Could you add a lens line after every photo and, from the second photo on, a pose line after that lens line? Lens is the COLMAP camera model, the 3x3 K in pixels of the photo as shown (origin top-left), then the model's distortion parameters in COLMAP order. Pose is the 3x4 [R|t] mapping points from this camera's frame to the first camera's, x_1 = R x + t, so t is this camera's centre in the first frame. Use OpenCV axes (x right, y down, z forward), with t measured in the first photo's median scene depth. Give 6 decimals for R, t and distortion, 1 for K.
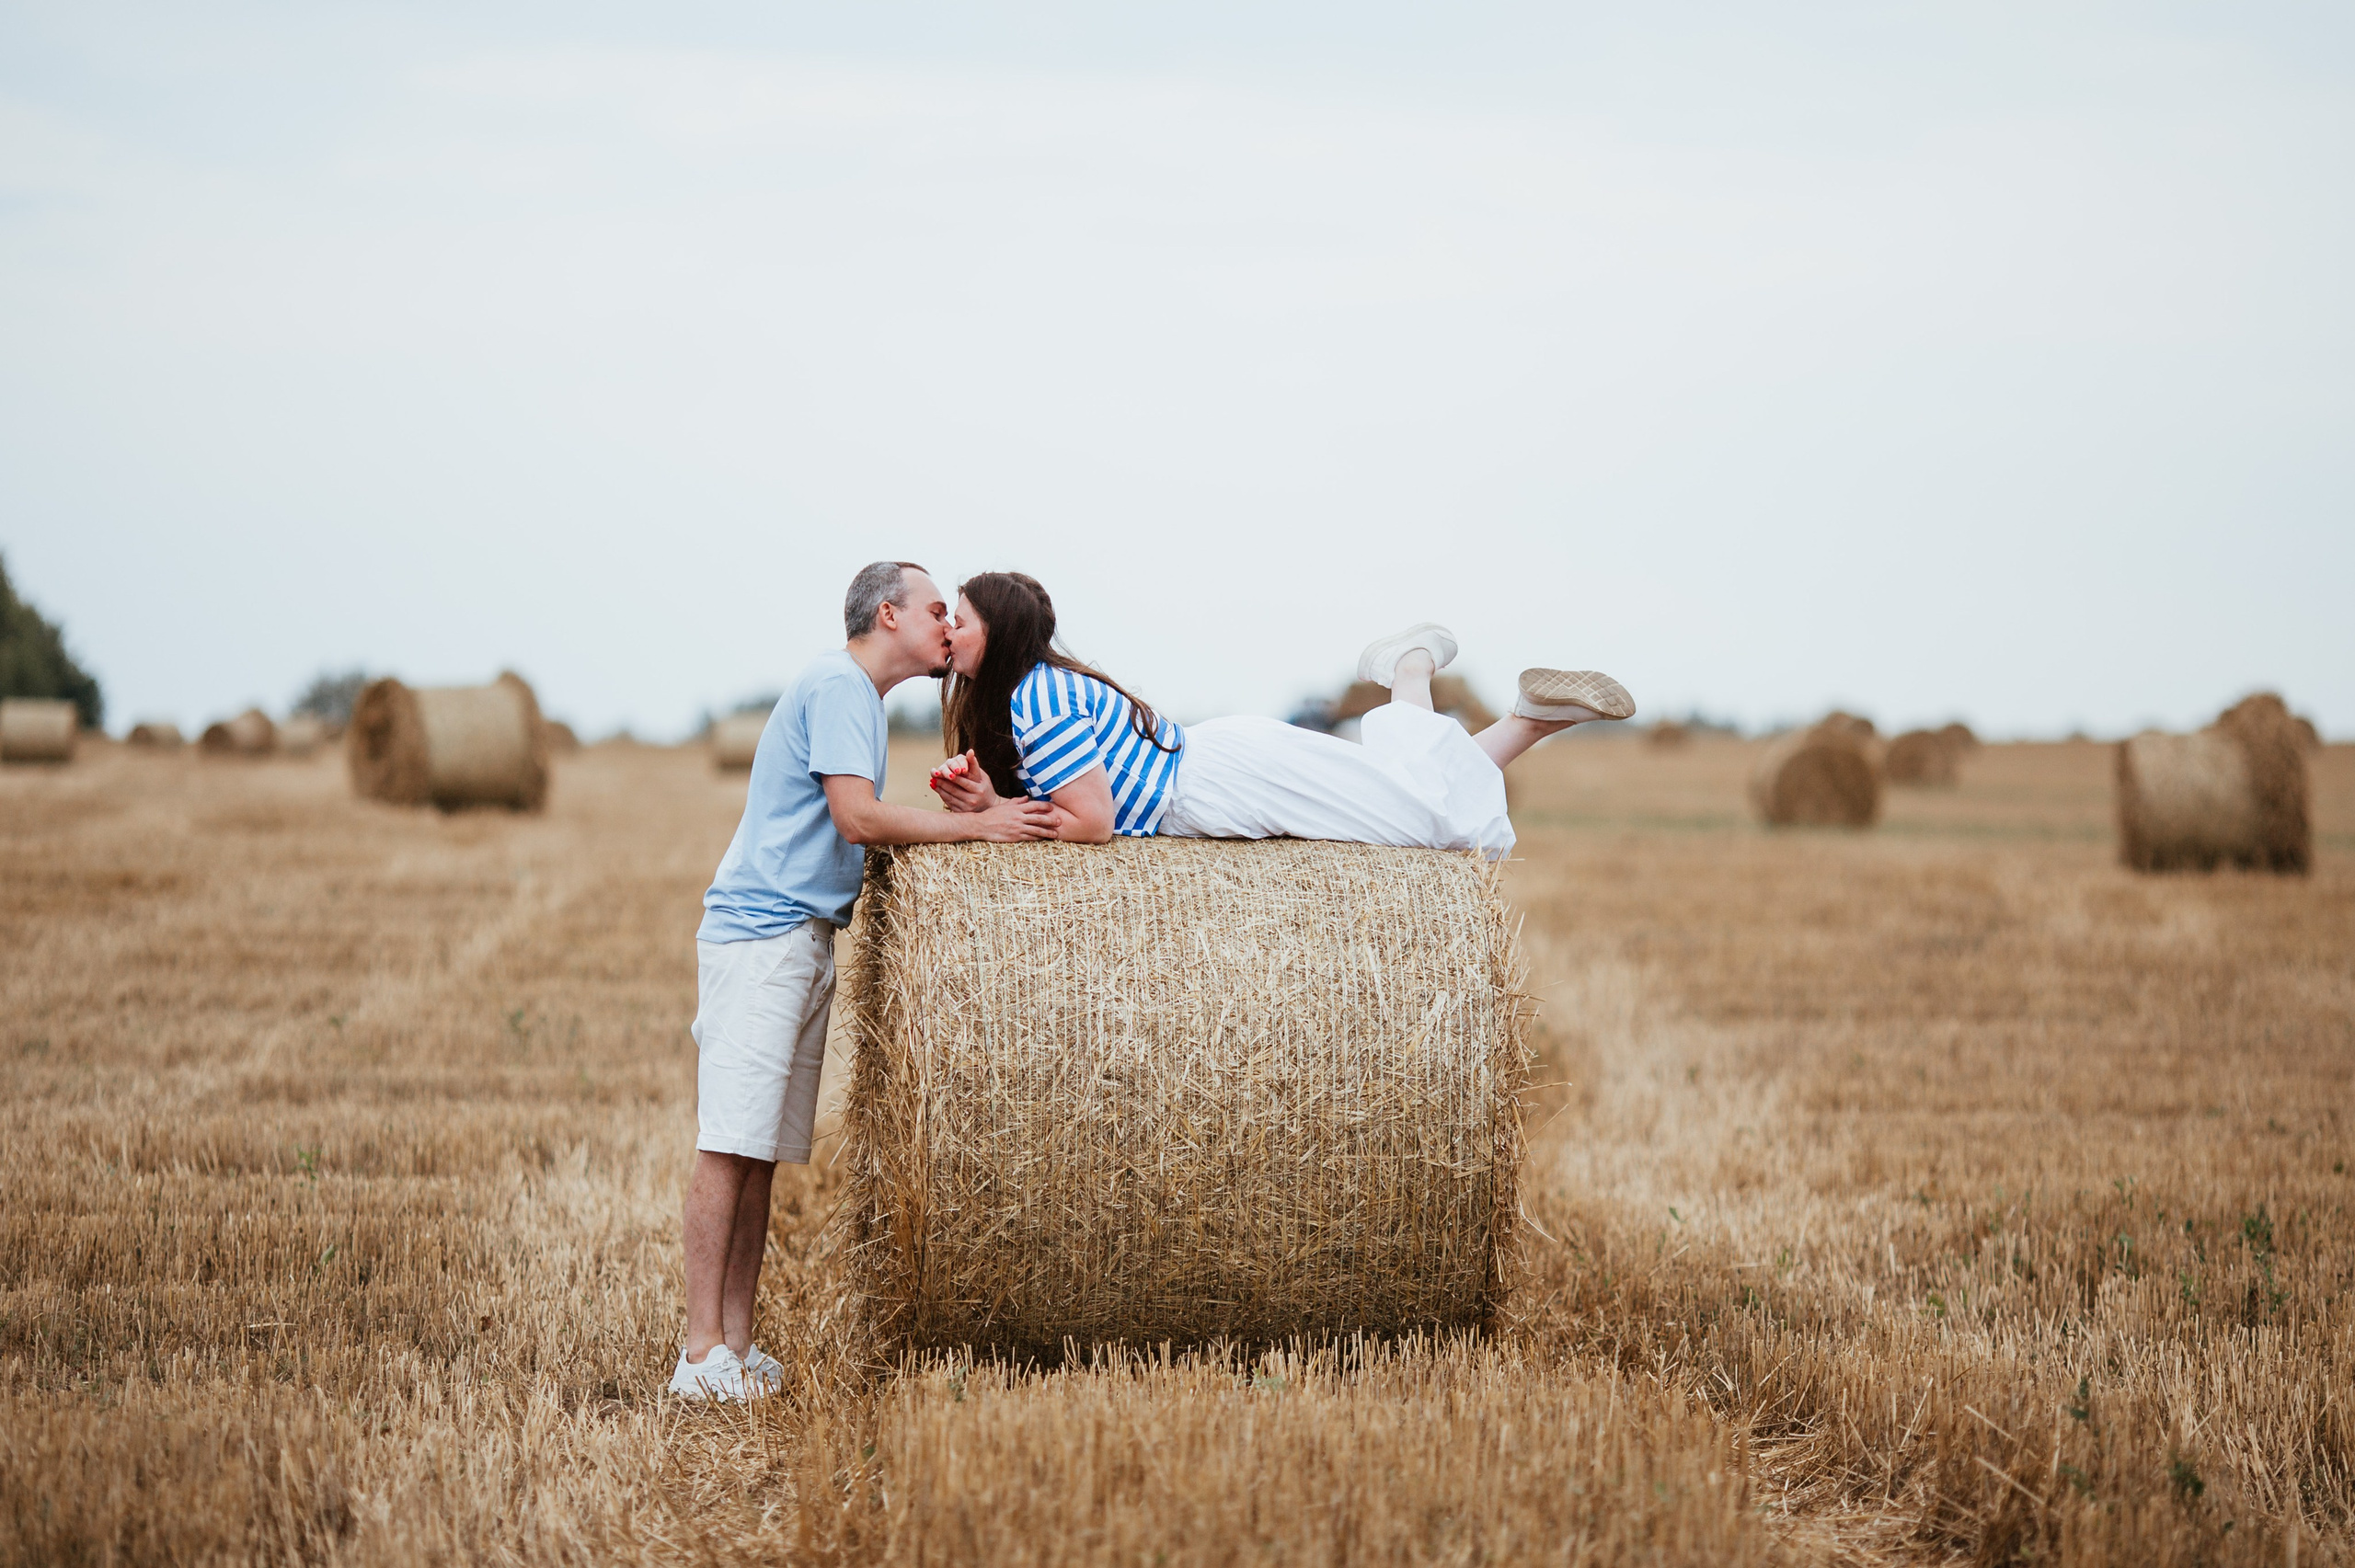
lens RADIAL K [[8730.5, 0, 1164.2], [0, 8730.5, 767.2], [0, 0, 1]] dist [0.326937, 0.000000]
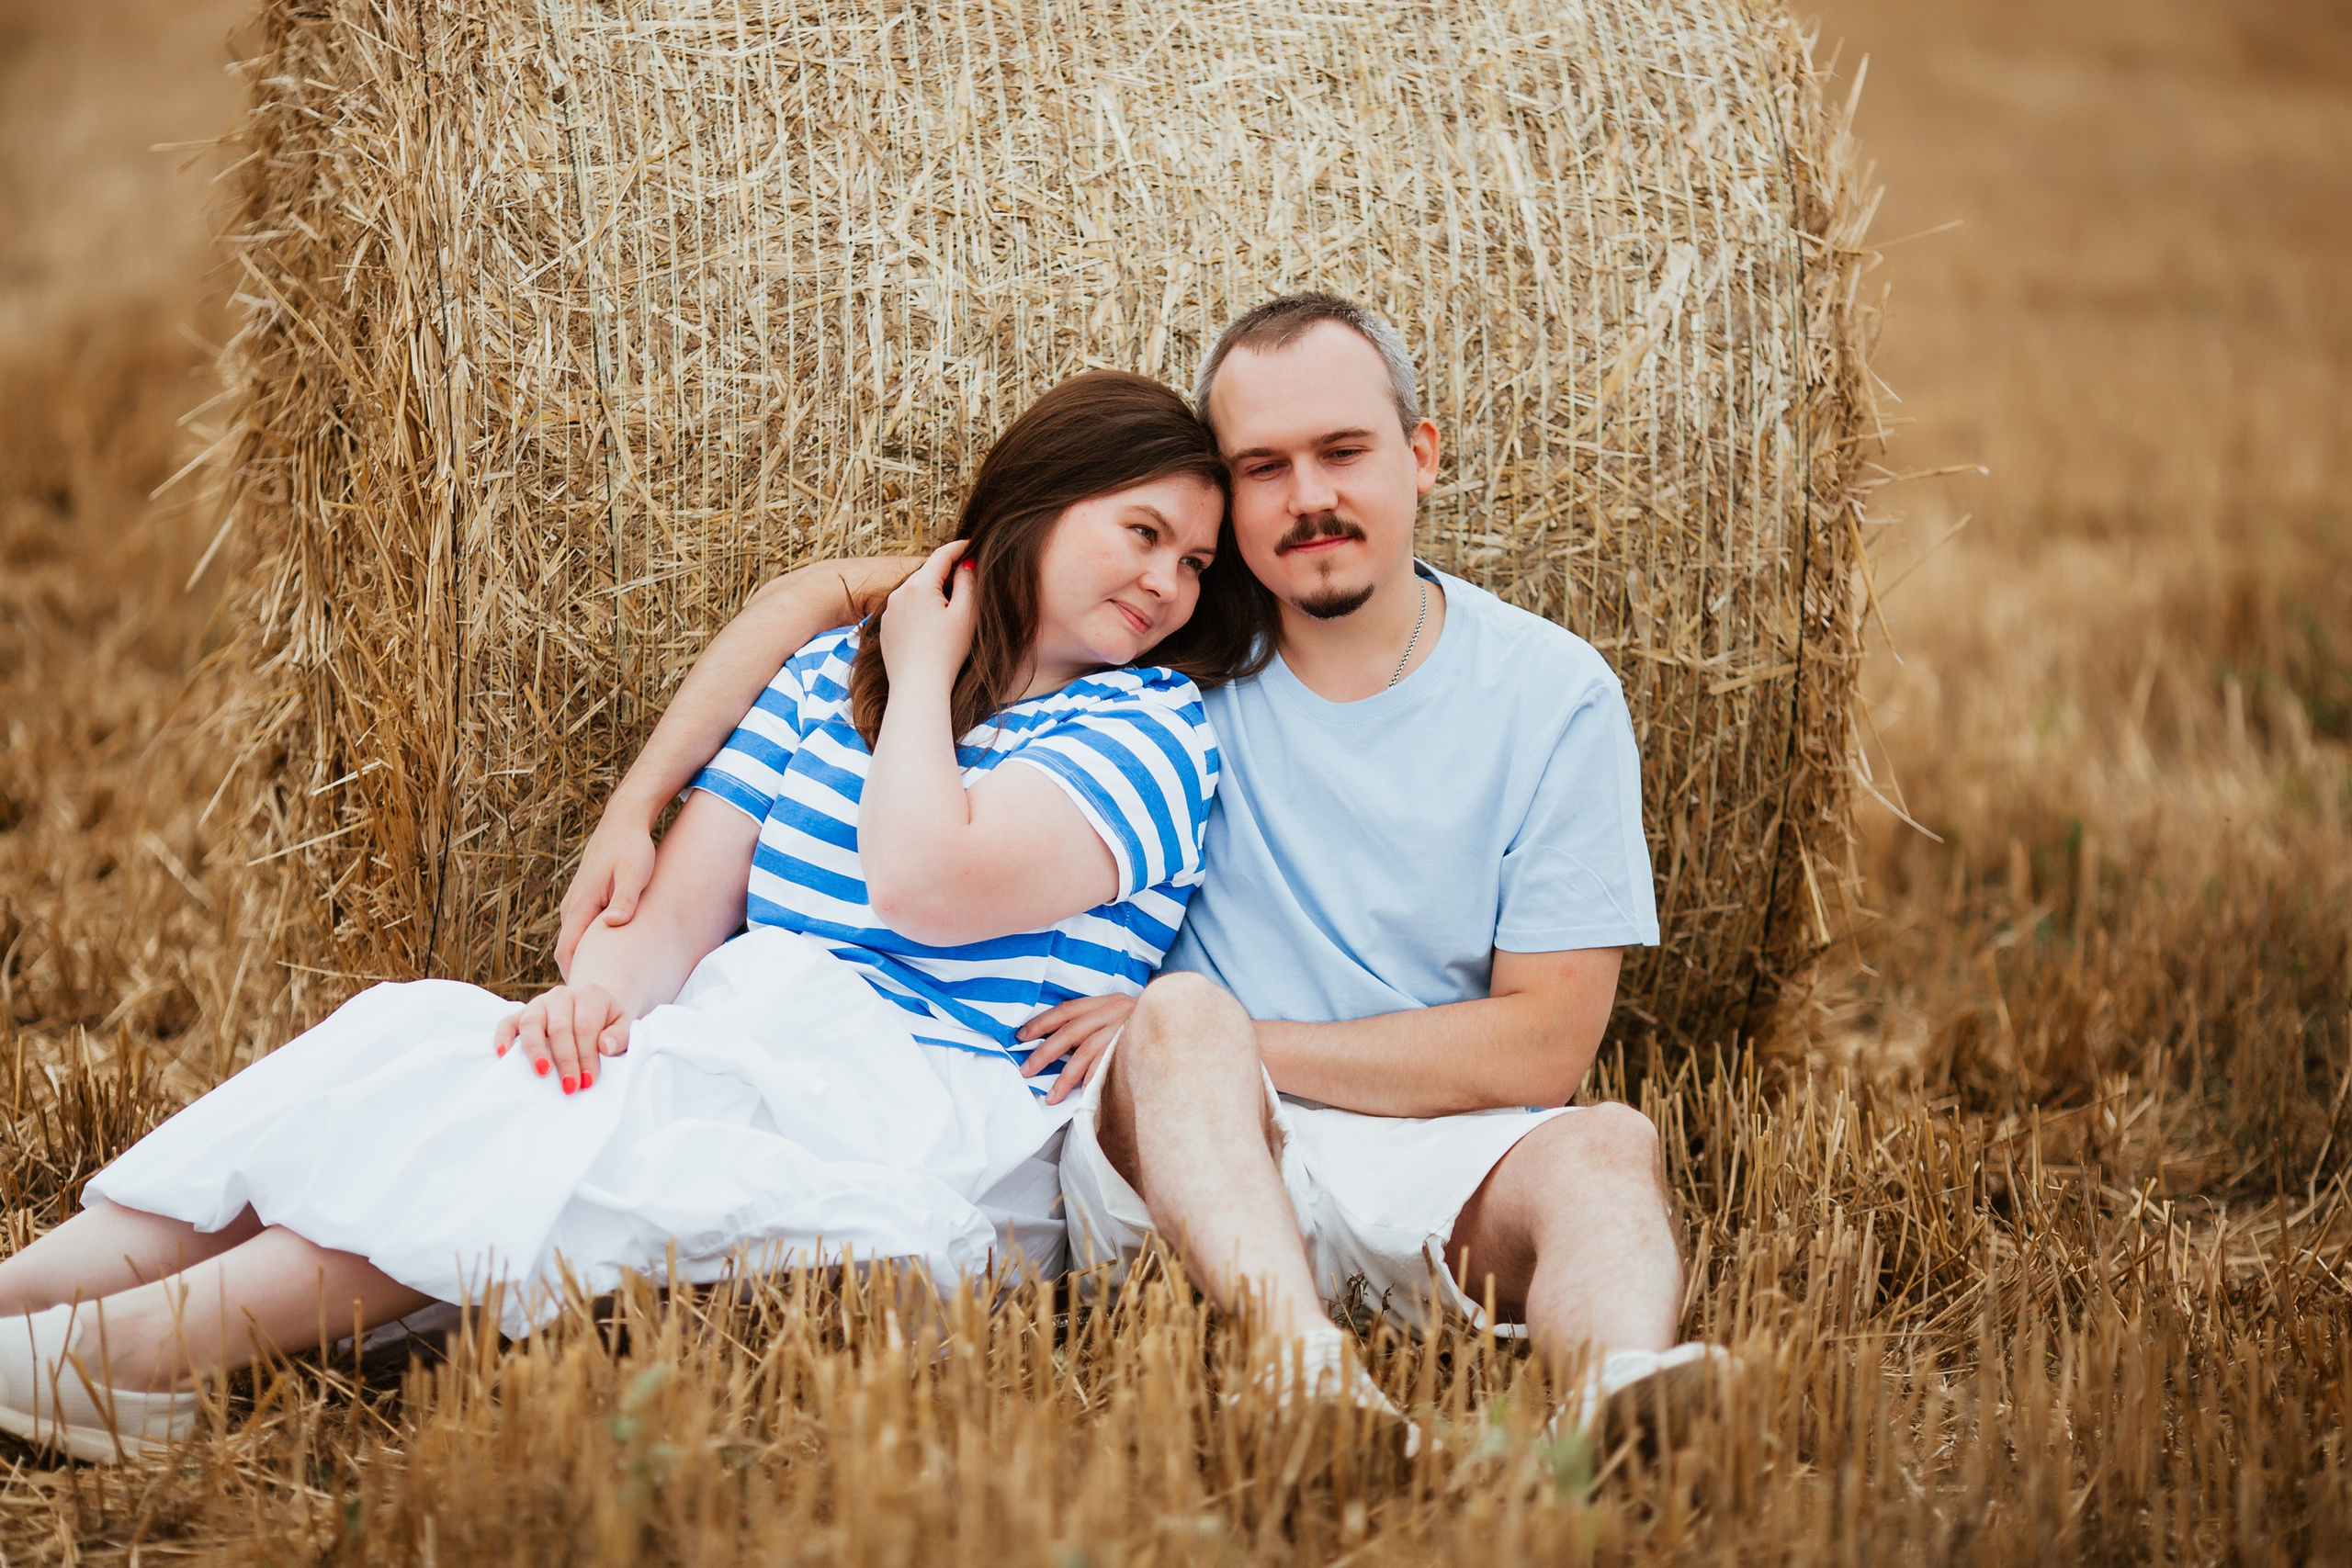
lens RADIAL K [[8719.9, 0, 1163.3], [0, 8719.9, 798.6], [0, 0, 1]] dist [0.326937, 0.000000]
pose [[0.995431, 0.003078, 0.095434, -0.032942], [-0.014161, 0.993186, 0.115675, 0.003936], [-0.094428, -0.116498, 0.988692, 0.587657]]
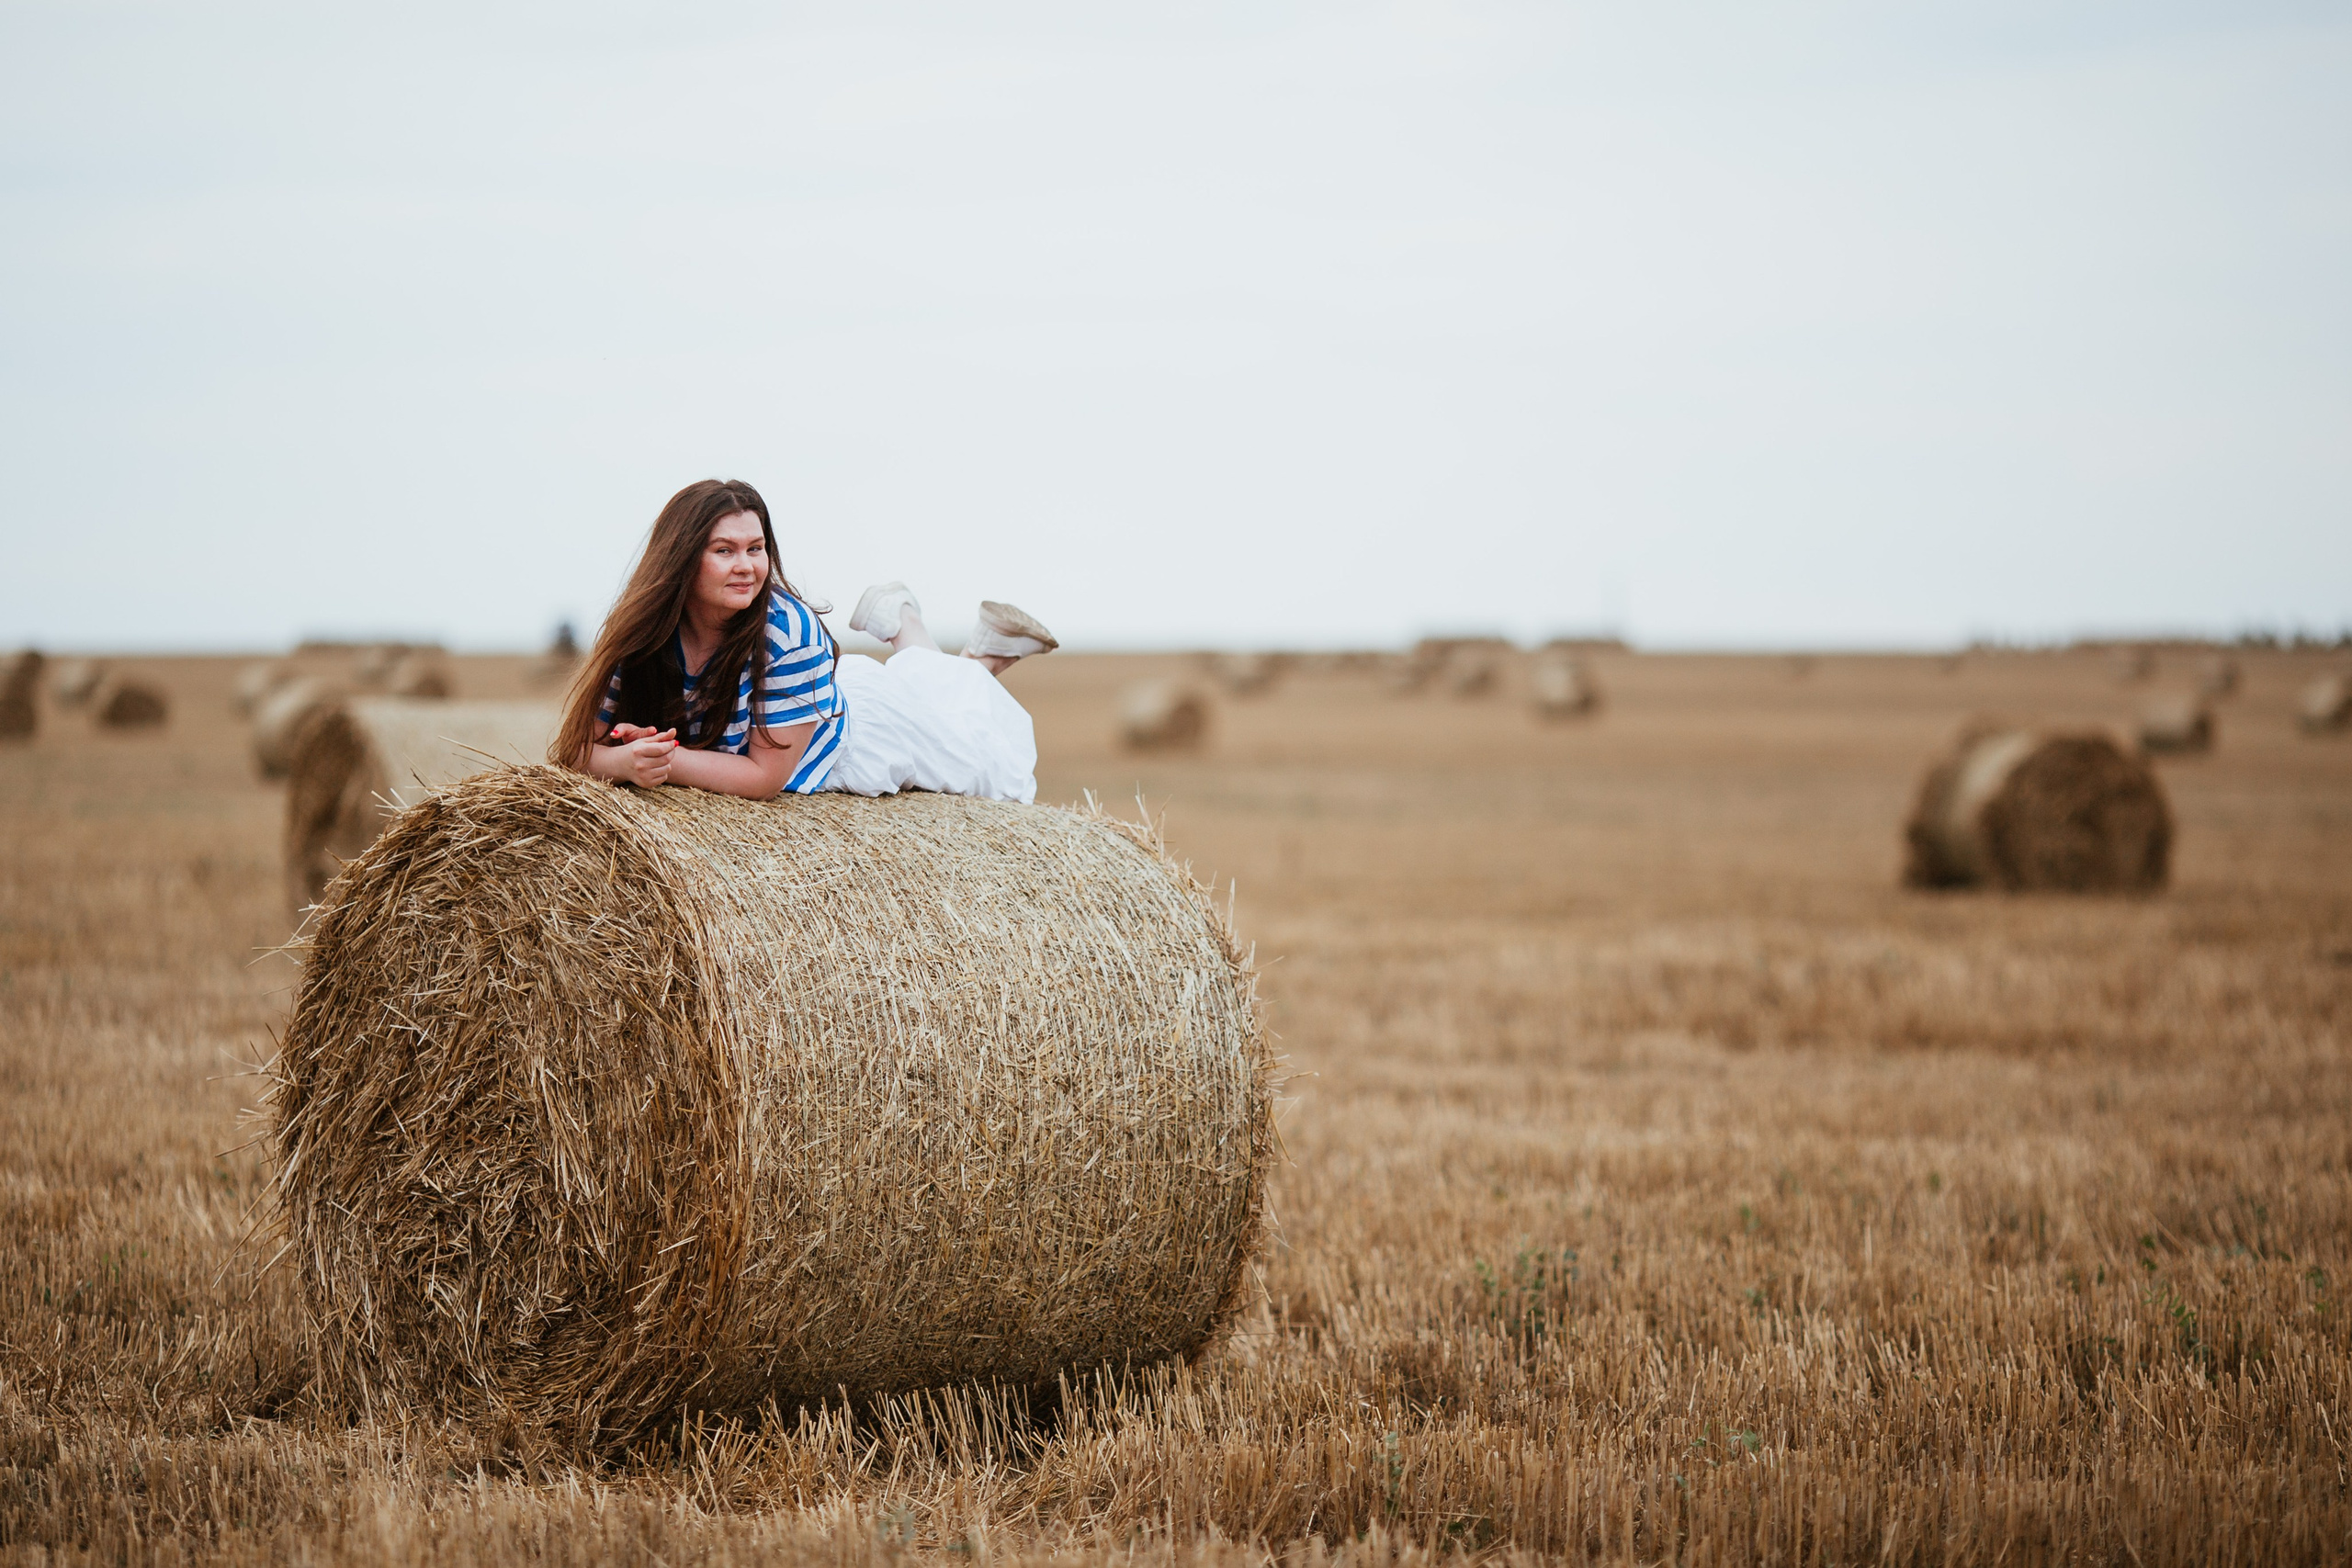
lens RADIAL K [[8719.9, 0, 1178.8], [0, 8719.9, 779.6], [0, 0, 1]] dist [0.326937, 0.000000]
pose [[0.812565, -0.000108, 0.582871, -0.477071], [0.002015, 0.999995, -0.002623, 0.009009], [-0.582867, 0.003306, 0.812561, 0.295980]]
